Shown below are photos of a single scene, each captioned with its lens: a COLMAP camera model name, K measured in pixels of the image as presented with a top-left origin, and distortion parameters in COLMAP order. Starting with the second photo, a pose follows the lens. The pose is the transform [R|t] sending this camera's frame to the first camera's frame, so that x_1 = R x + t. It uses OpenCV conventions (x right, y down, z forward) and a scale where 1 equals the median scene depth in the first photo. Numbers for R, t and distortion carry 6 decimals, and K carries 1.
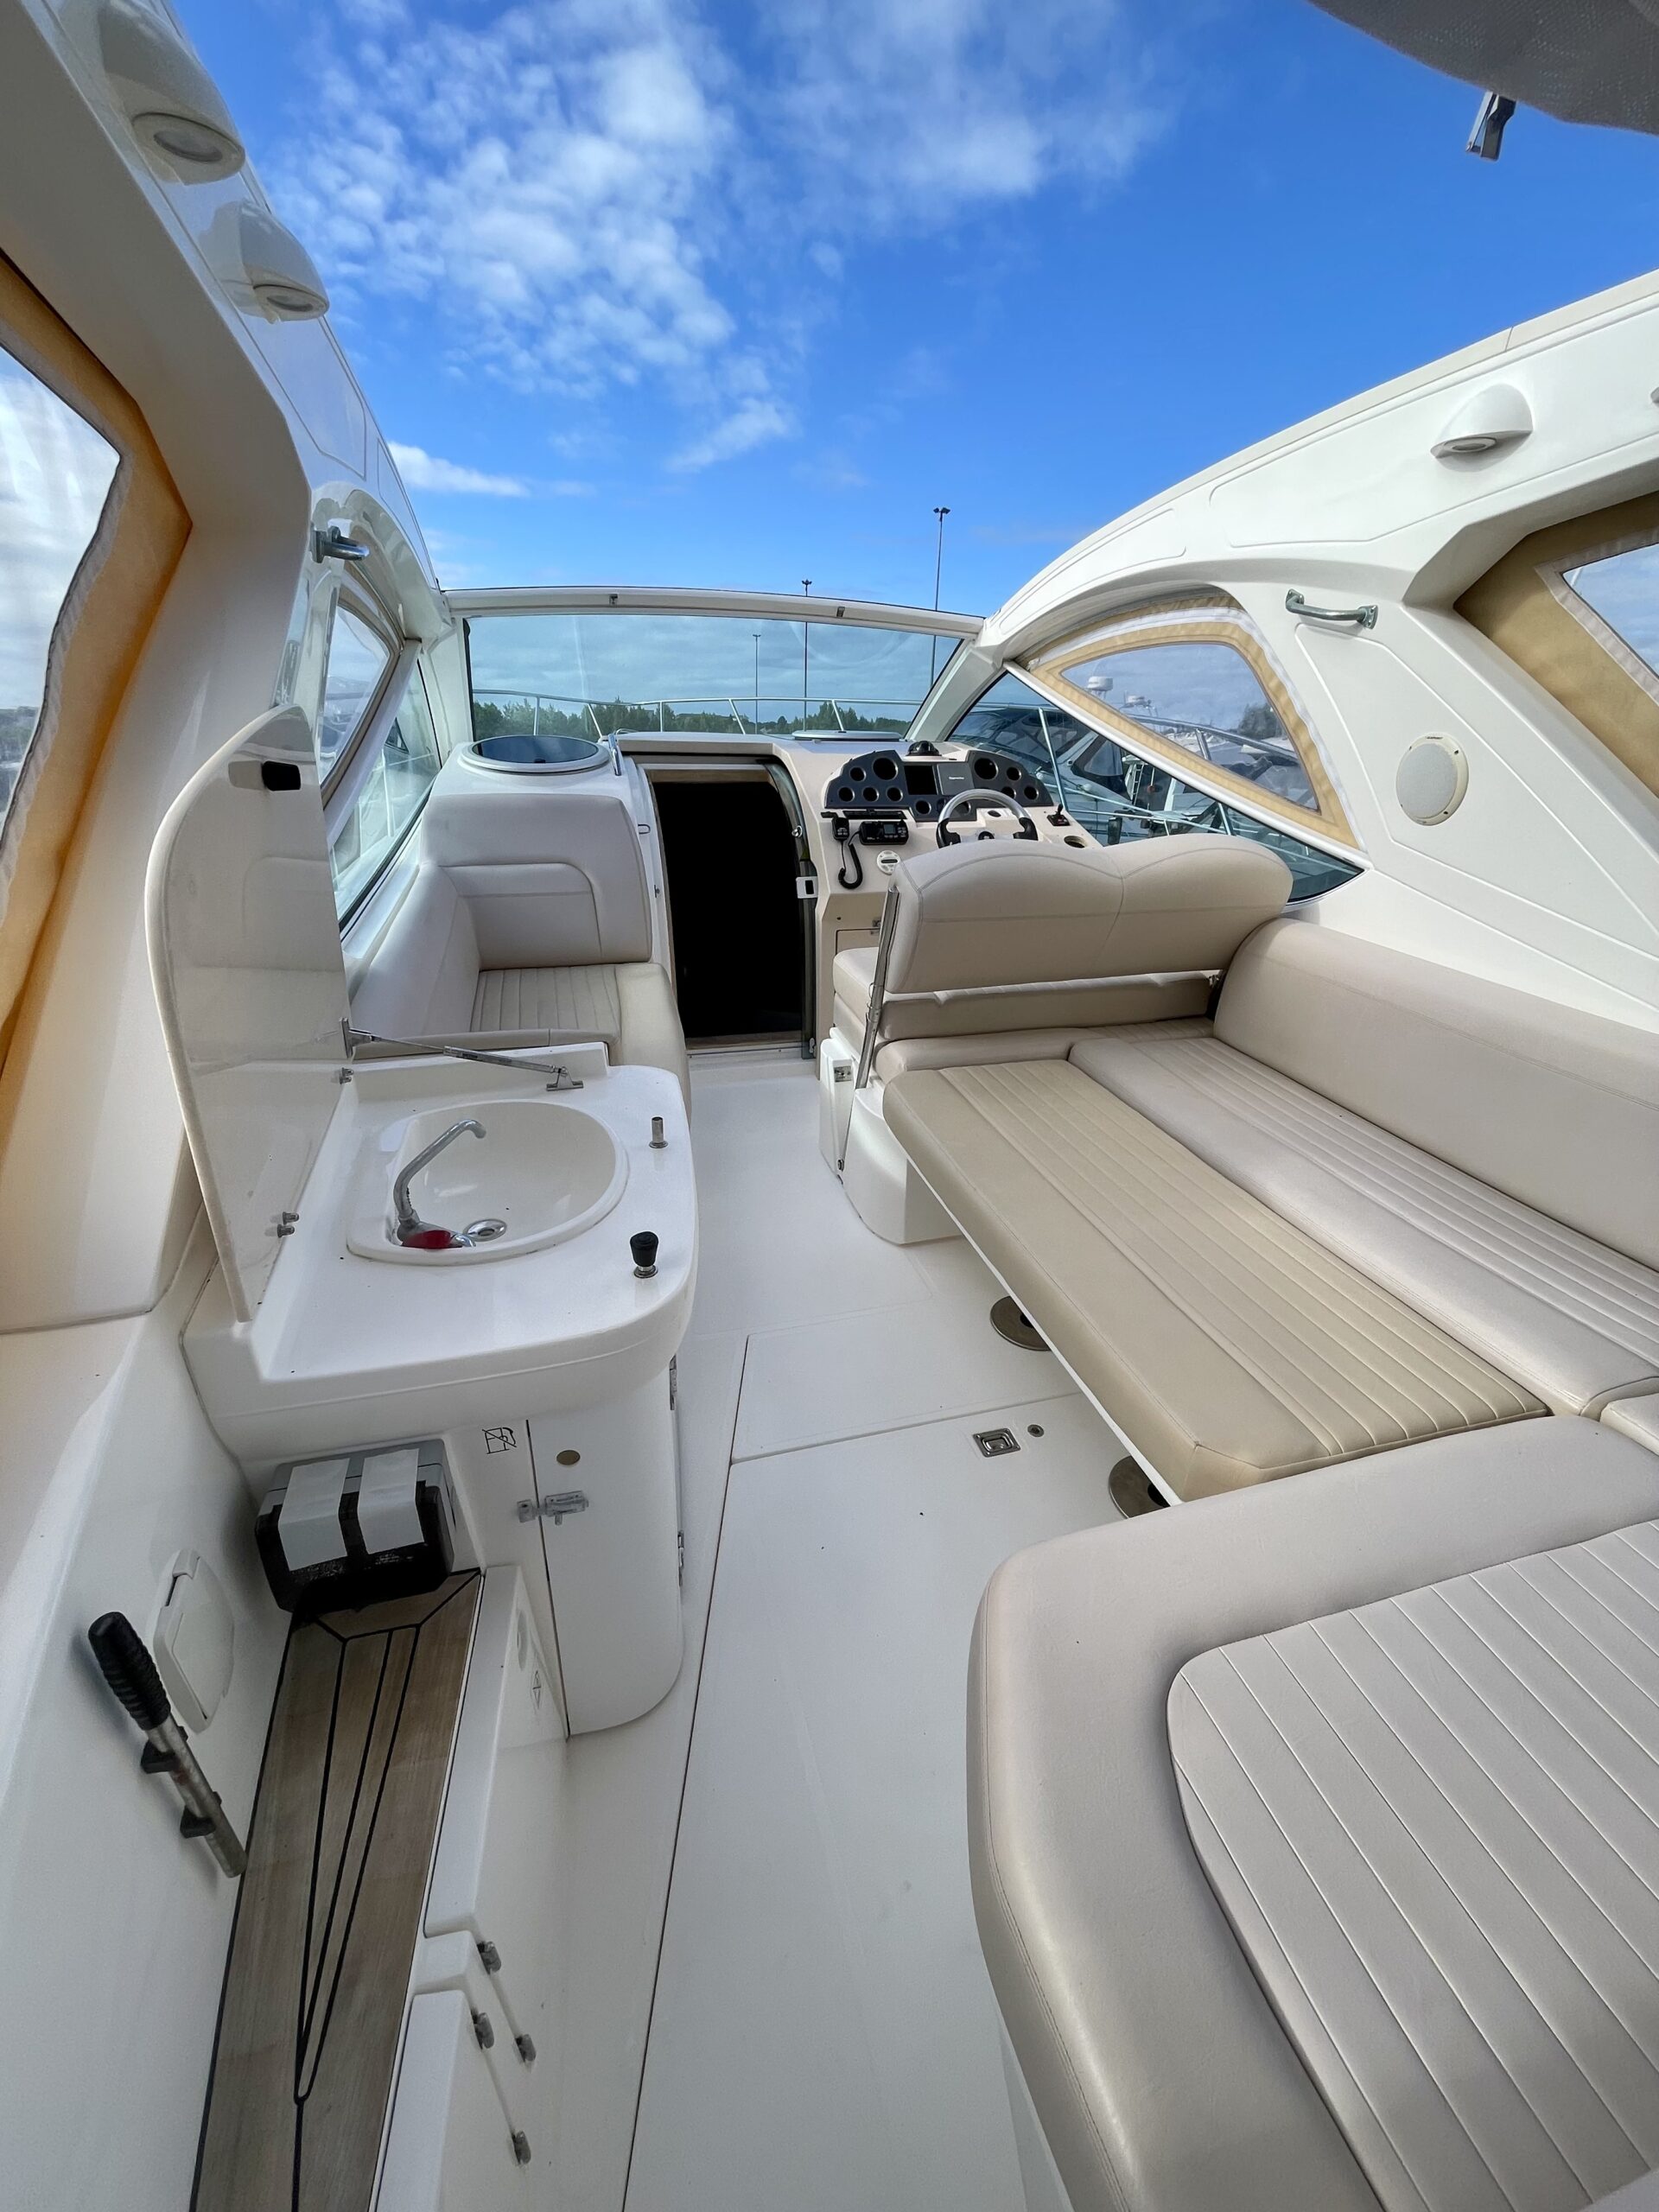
lens RADIAL K [[894.9, 0, 831.5], [0, 894.9, 1114.2], [0, 0, 1]] dist [-0.002172, 0.000367]
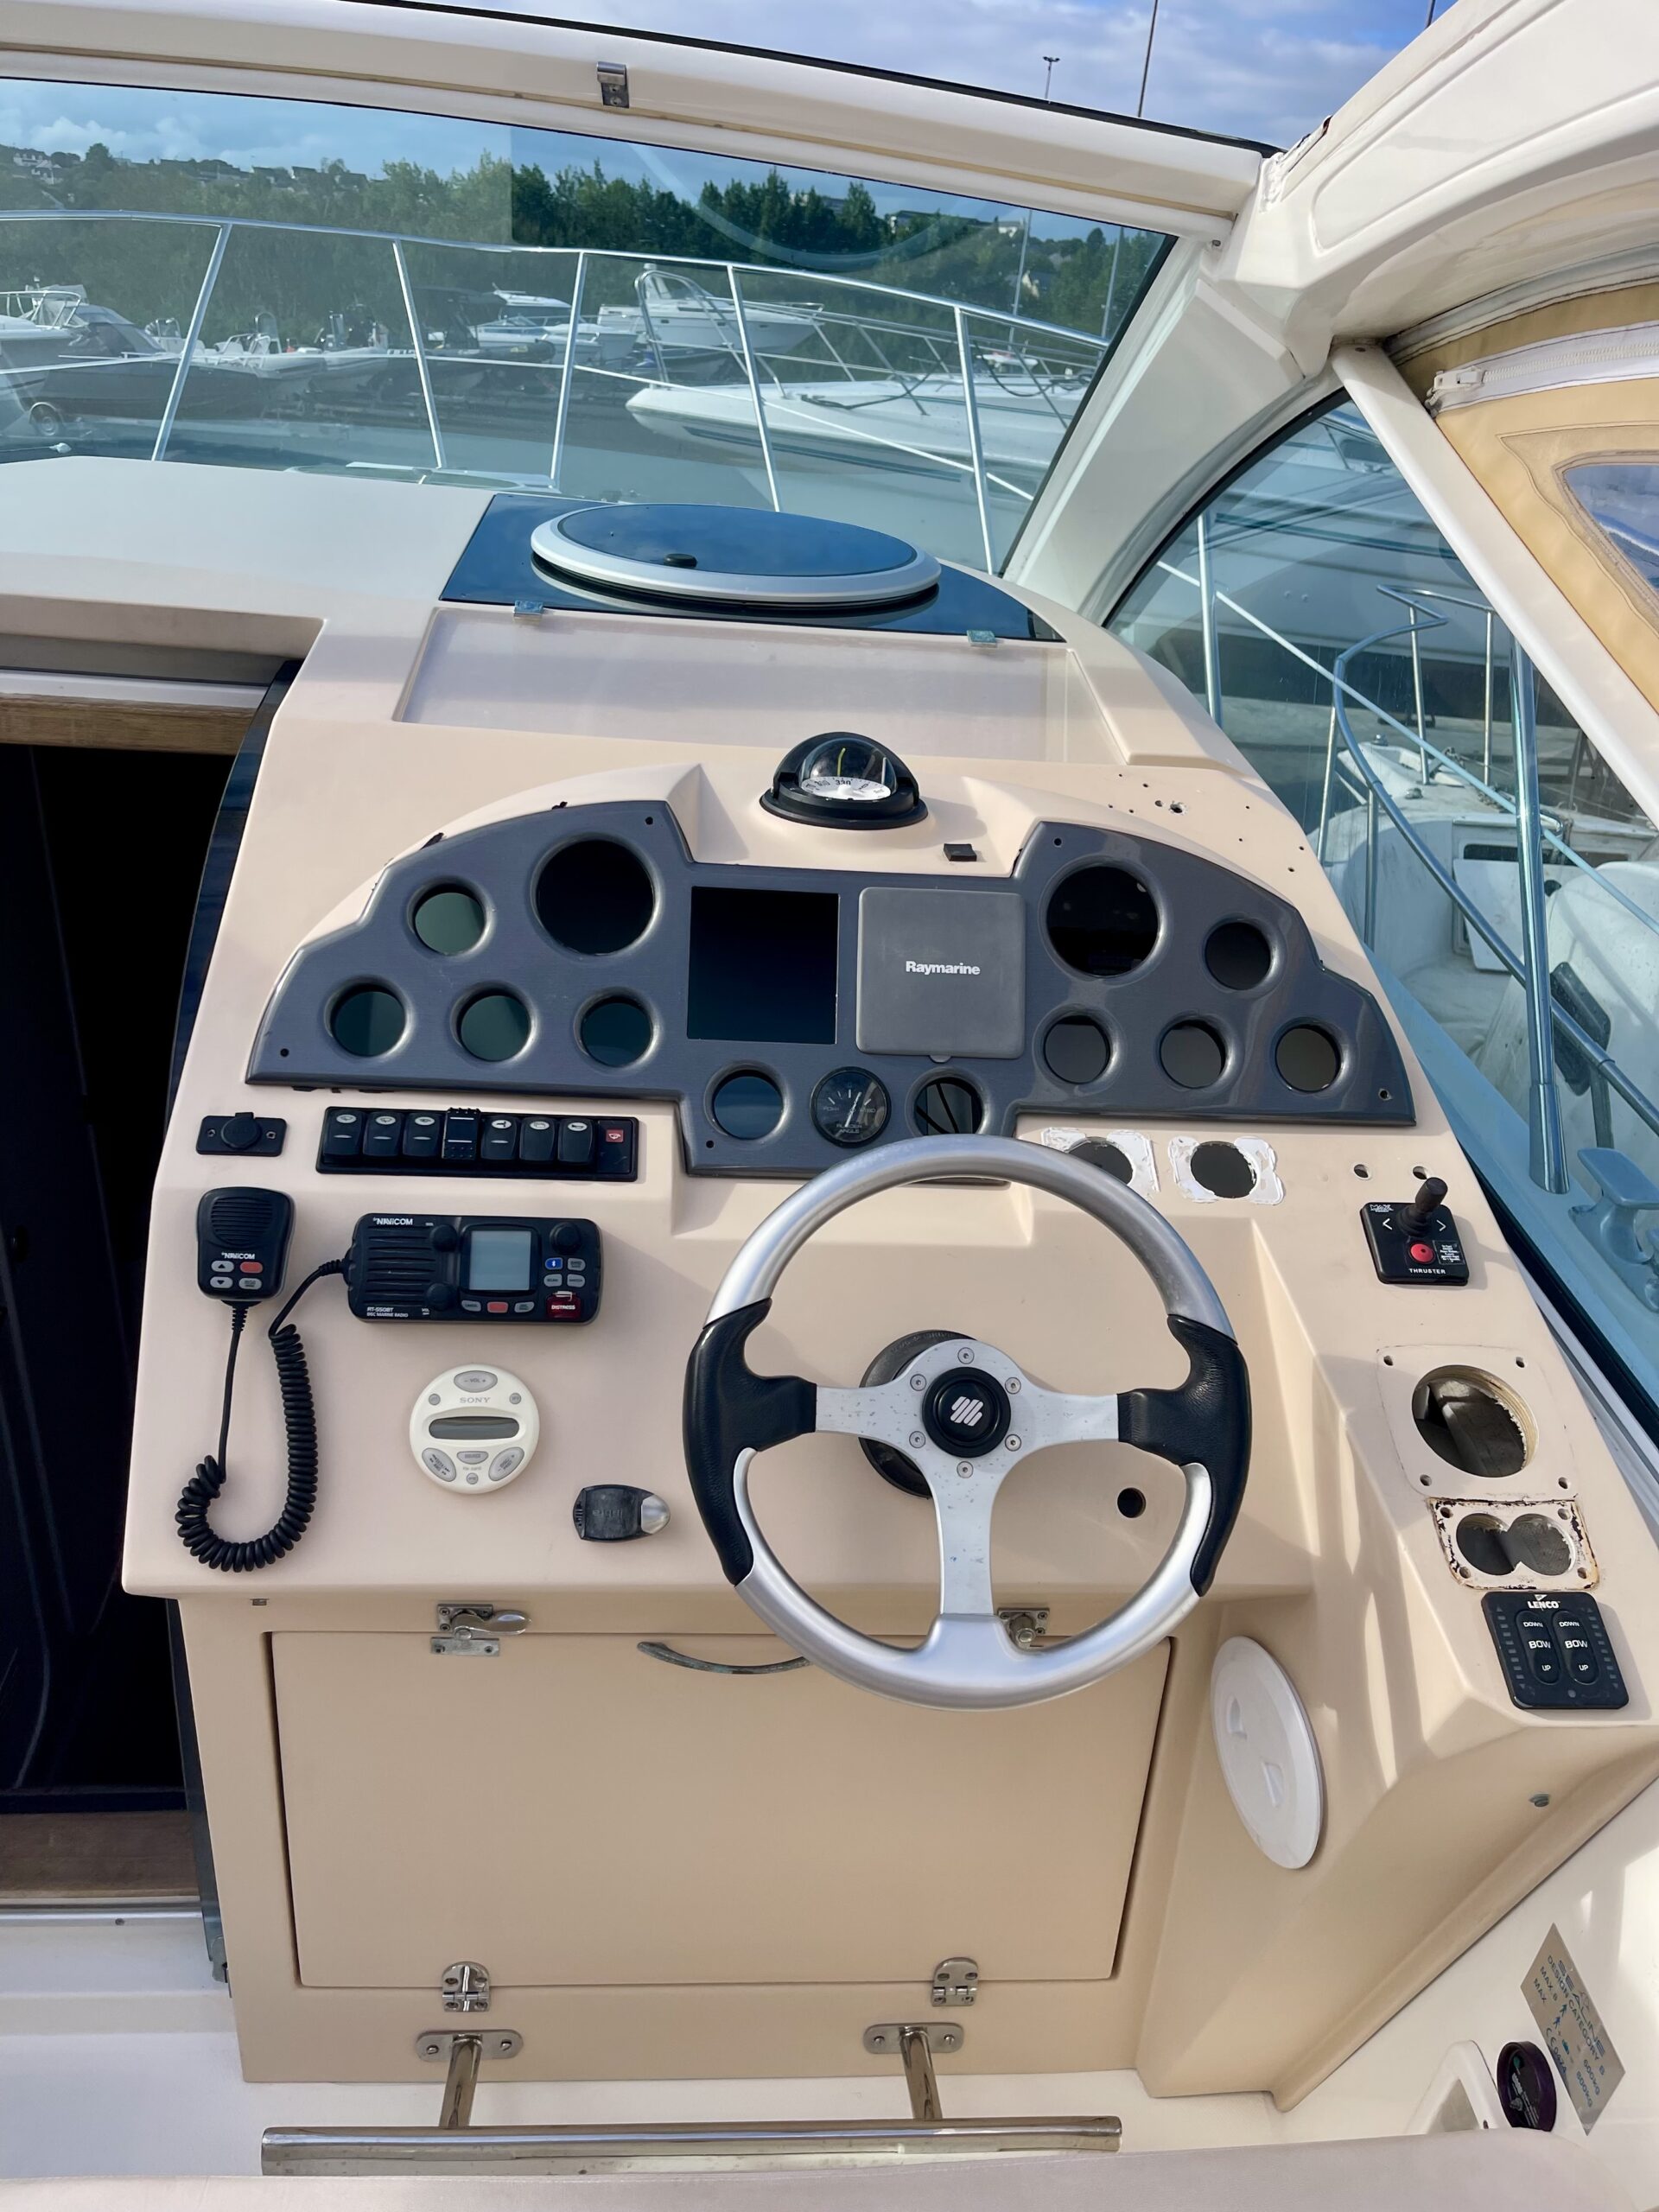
lens RADIAL K [[1623.8, 0, 821.2], [0, 1623.8, 1103.9], [0, 0, 1]] dist [0.007075, -0.006170]
pose [[0.978164, 0.152151, -0.141581, 0.168045], [-0.140774, 0.986192, 0.087229, -0.368521], [0.152898, -0.065394, 0.986076, 0.613901]]
